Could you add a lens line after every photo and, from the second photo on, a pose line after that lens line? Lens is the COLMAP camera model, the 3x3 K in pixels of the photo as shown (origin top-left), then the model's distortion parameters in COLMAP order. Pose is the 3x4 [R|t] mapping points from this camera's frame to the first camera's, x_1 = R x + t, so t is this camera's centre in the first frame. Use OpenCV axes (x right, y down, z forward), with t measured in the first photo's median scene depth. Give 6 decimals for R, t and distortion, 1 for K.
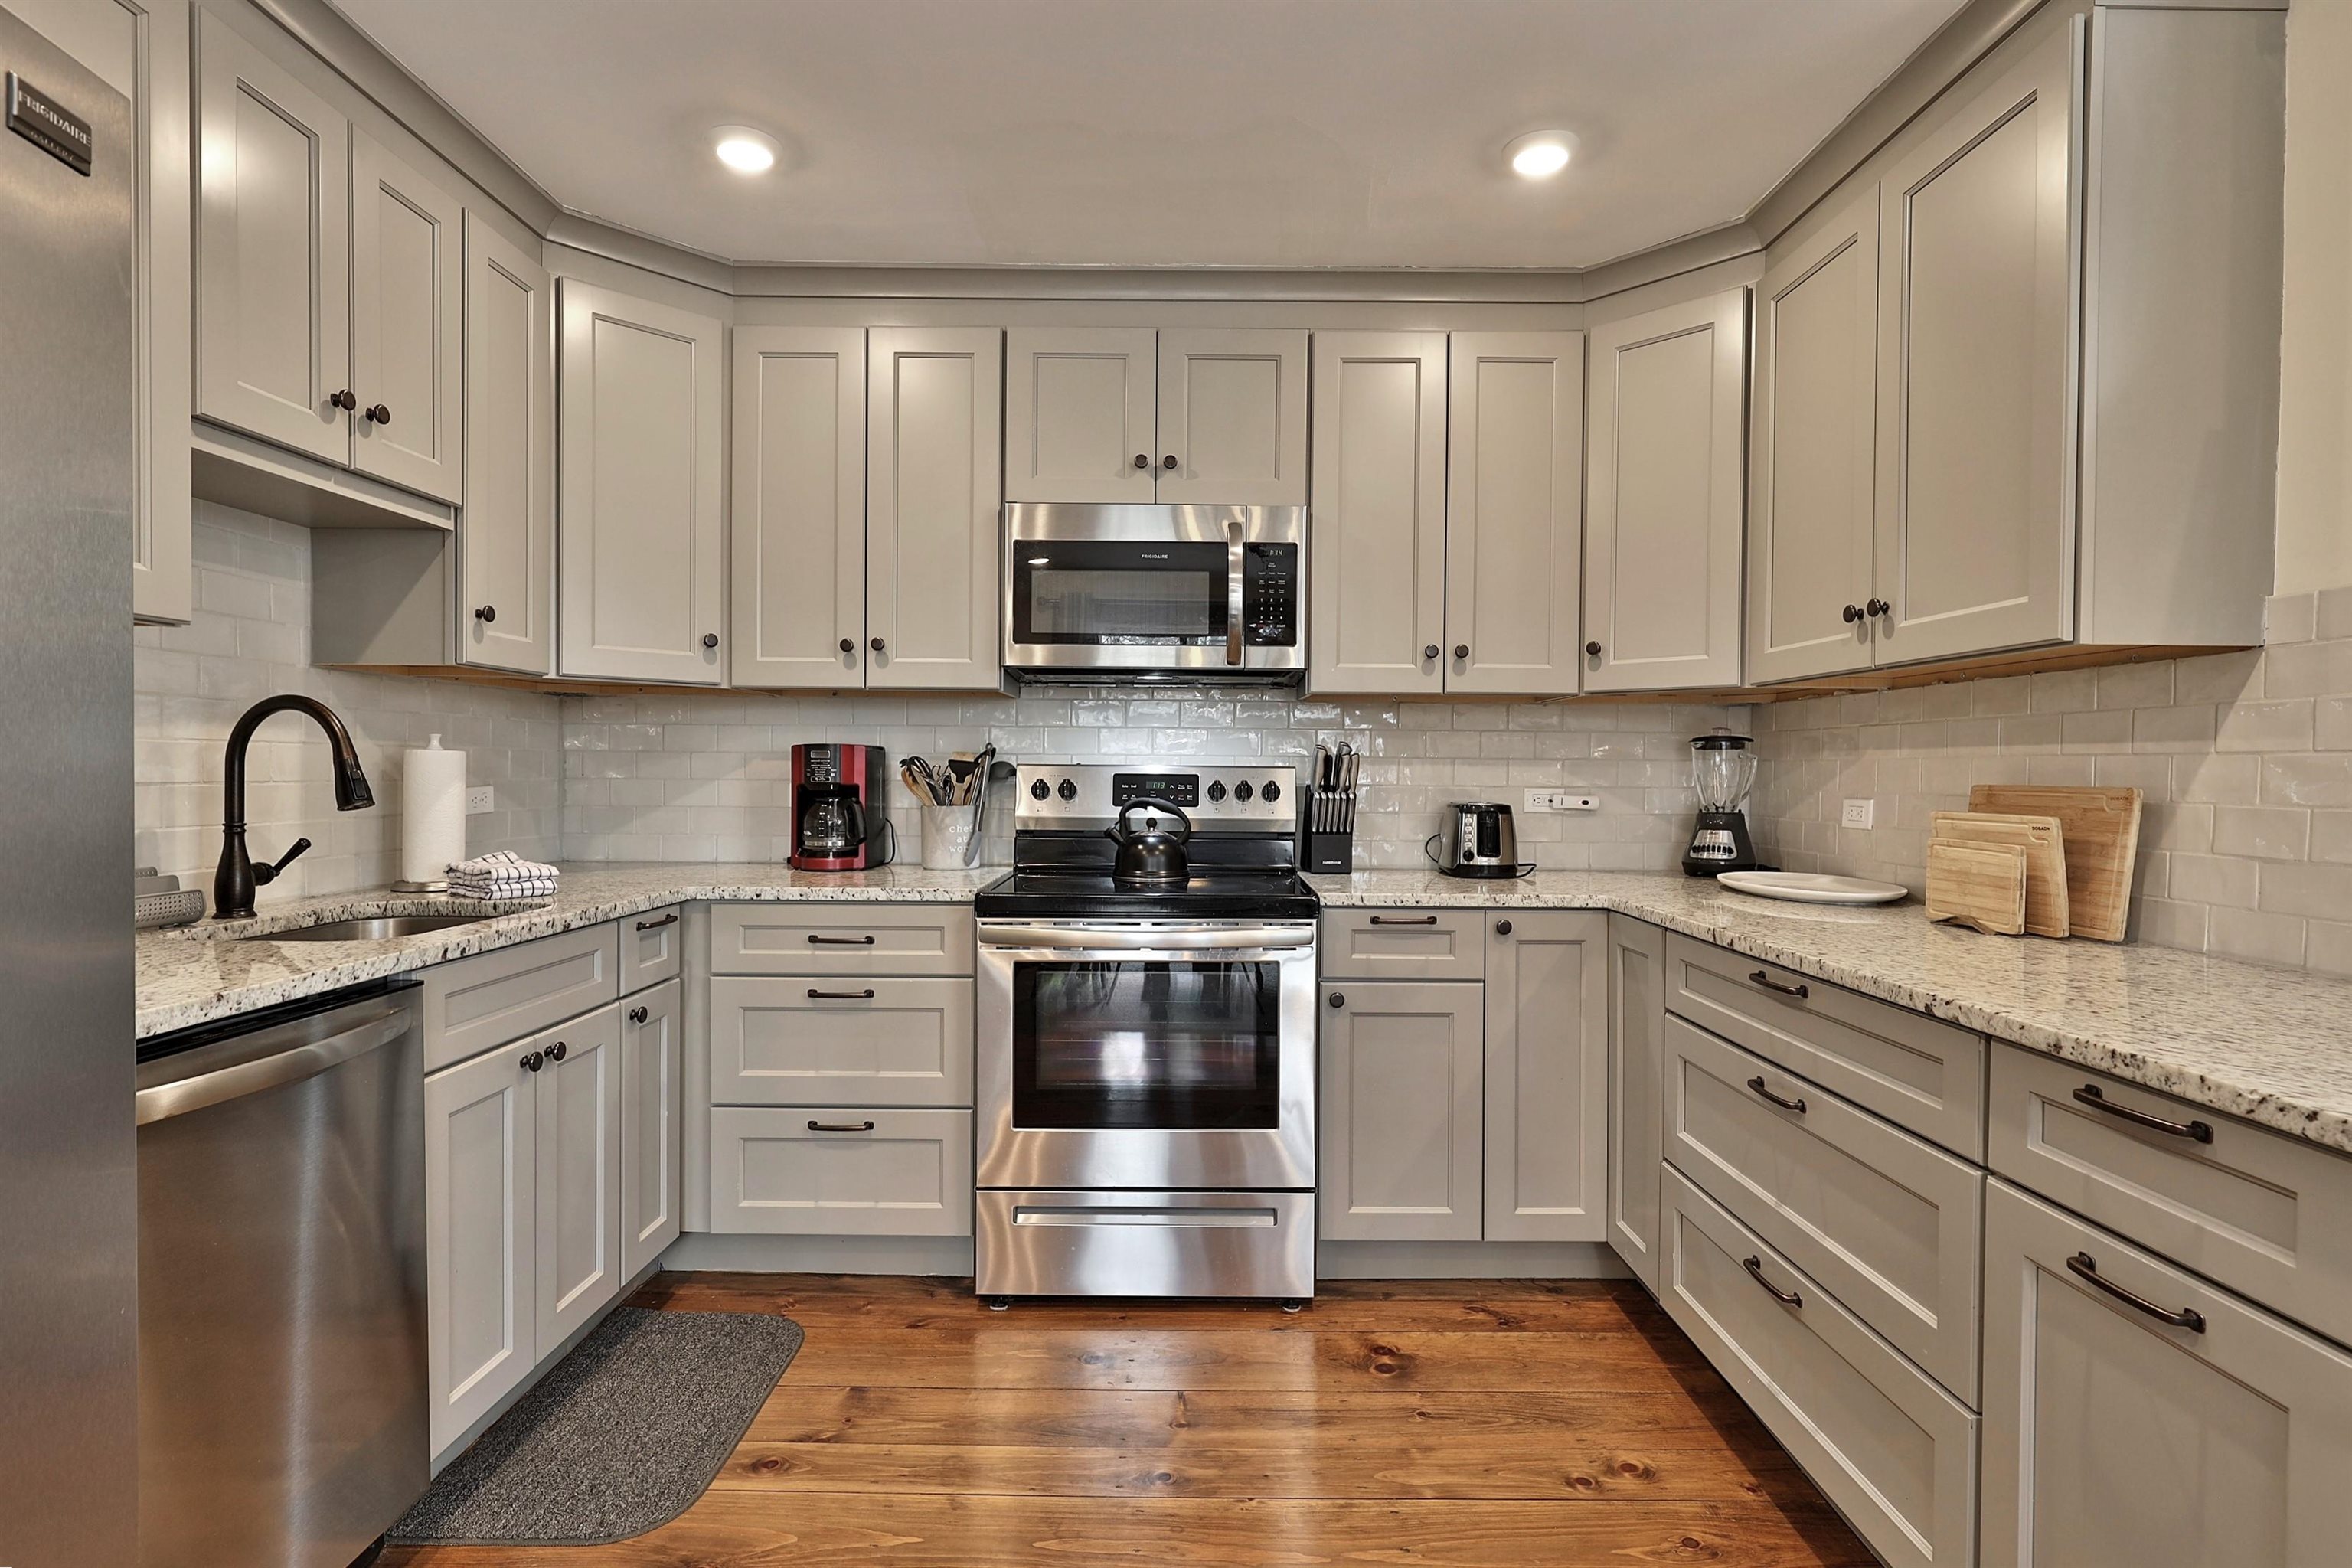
lens RADIAL K [[1126.7, 0, 1176.0], [0, 1126.7, 784.0], [0, 0, 1]] dist [-0.003412, -0.000248]
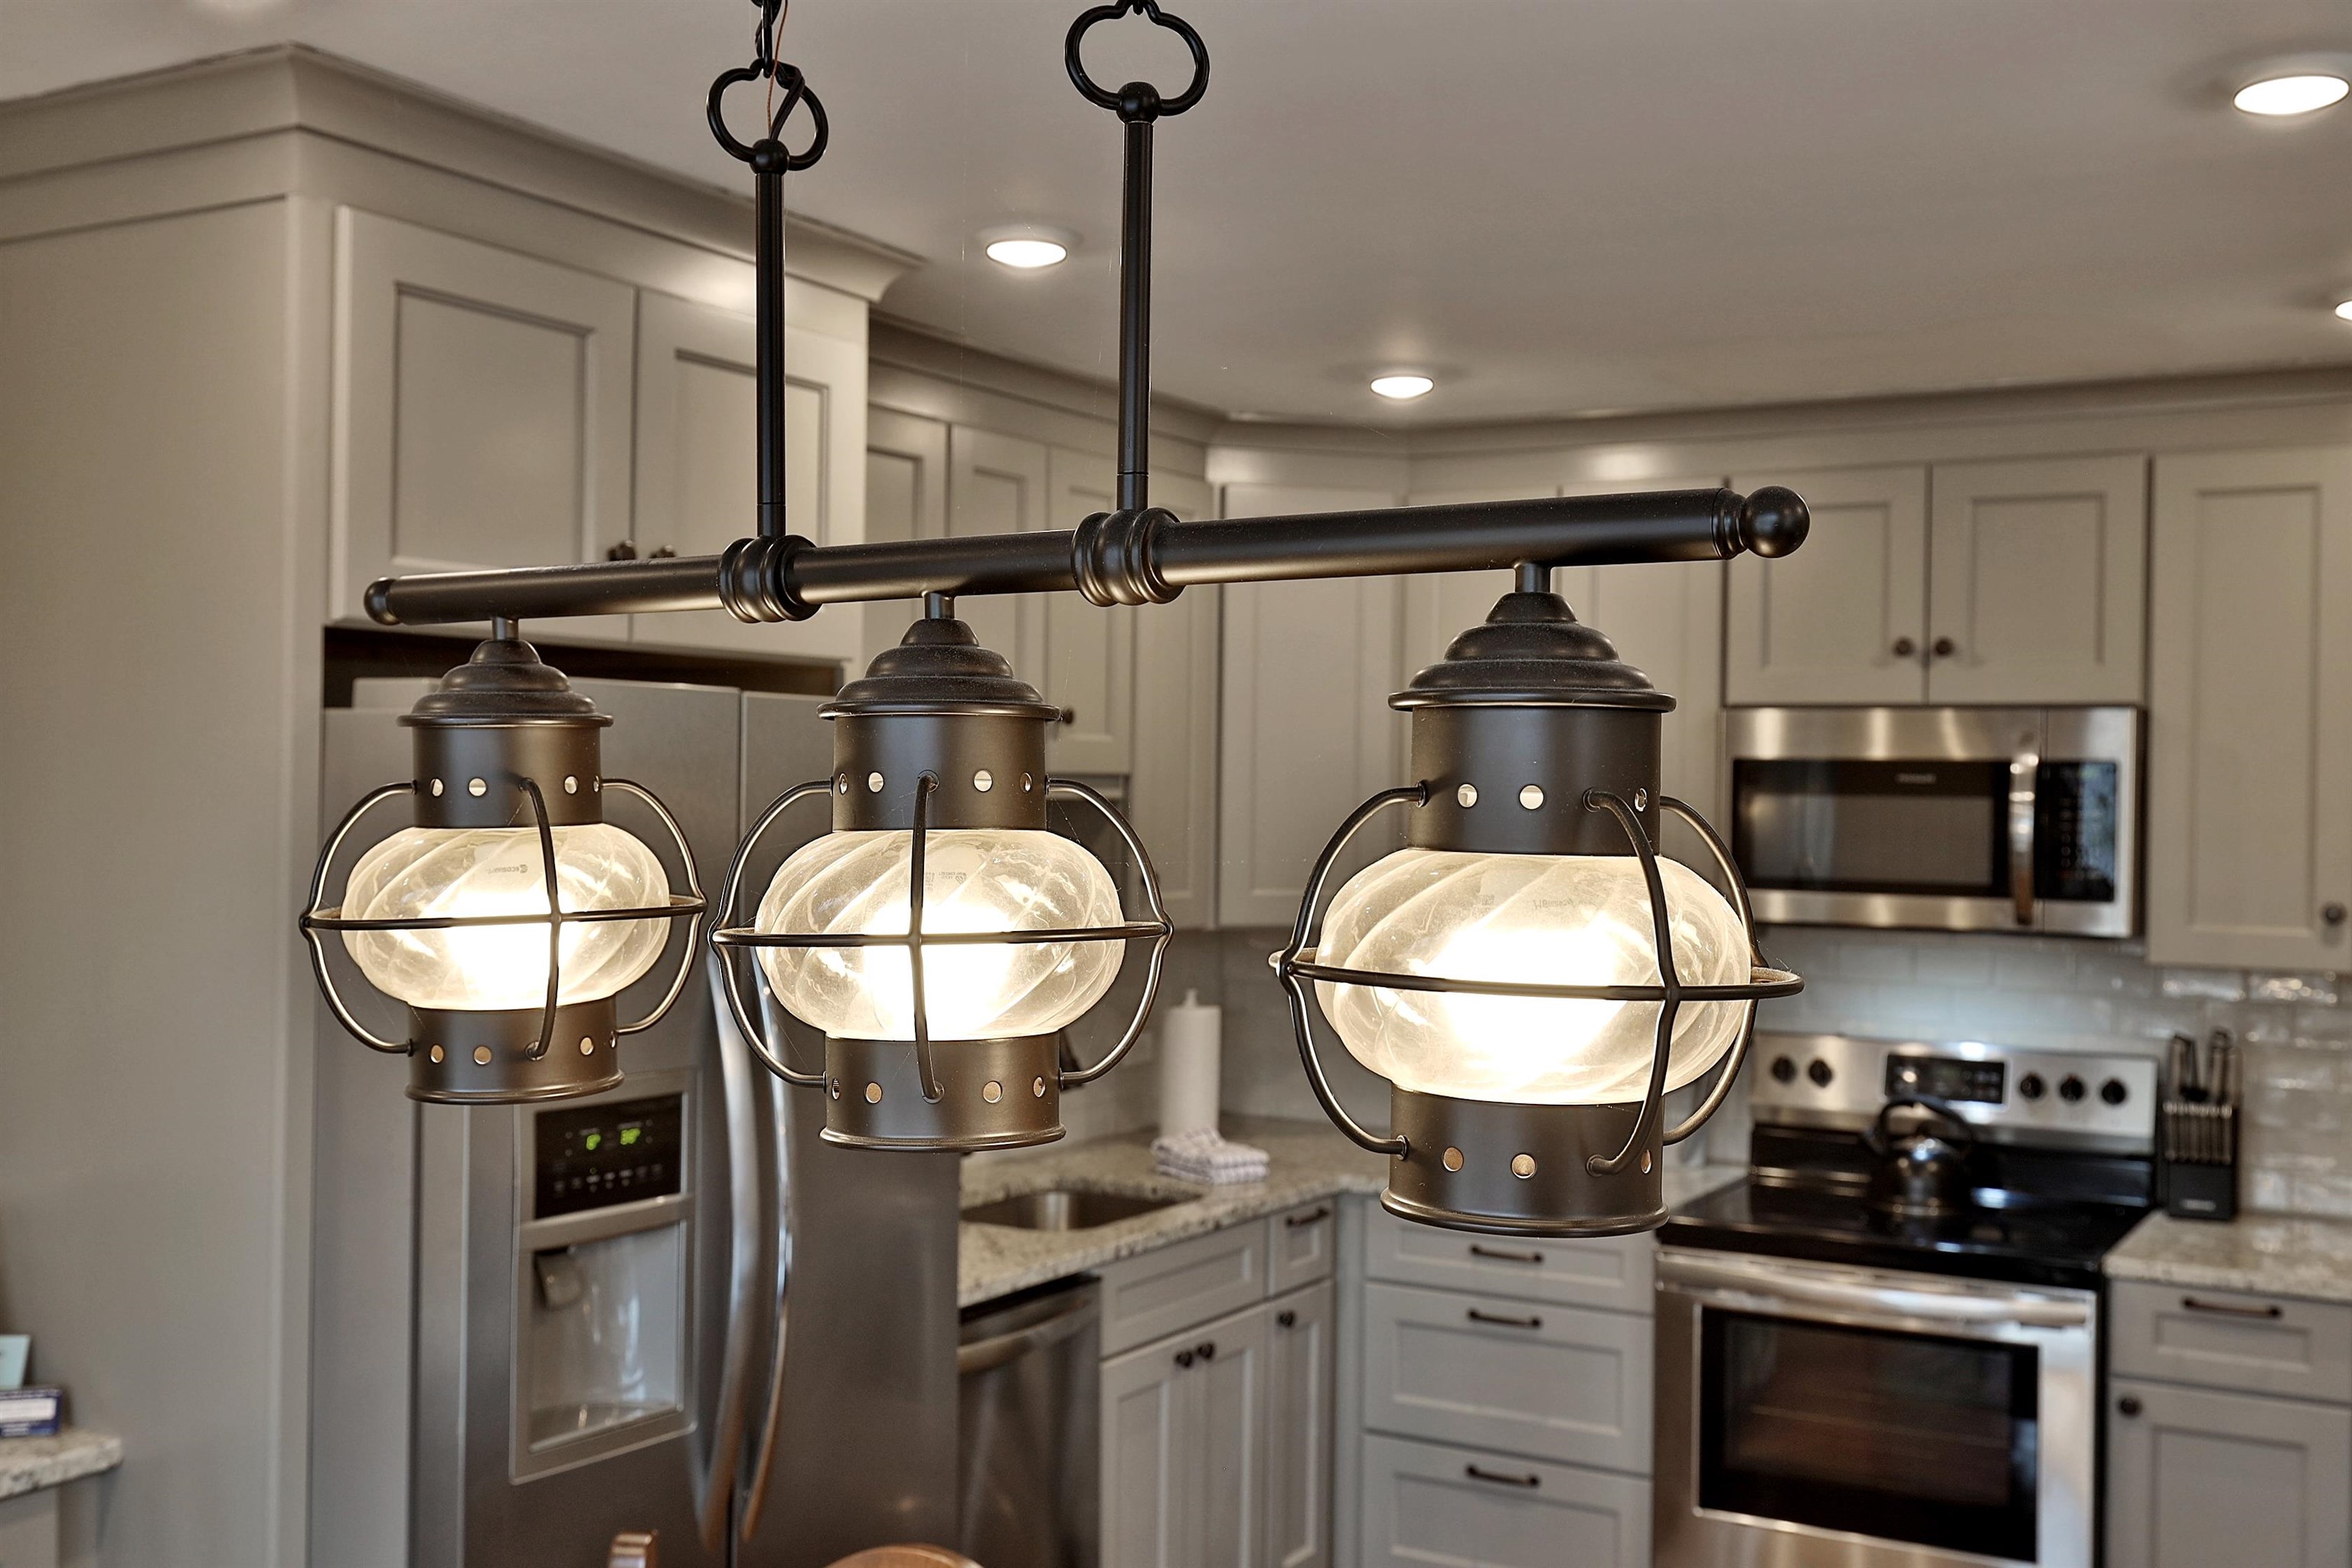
lens RADIAL K [[2397.4, 0, 1176.0], [0, 2397.4, 784.0], [0, 0, 1]] dist [-0.009520, 0.013314]
pose [[0.865934, 0.005405, -0.500128, 0.381269], [-0.013163, 0.999842, -0.011986, -0.187738], [0.499984, 0.016962, 0.865868, -0.675920]]
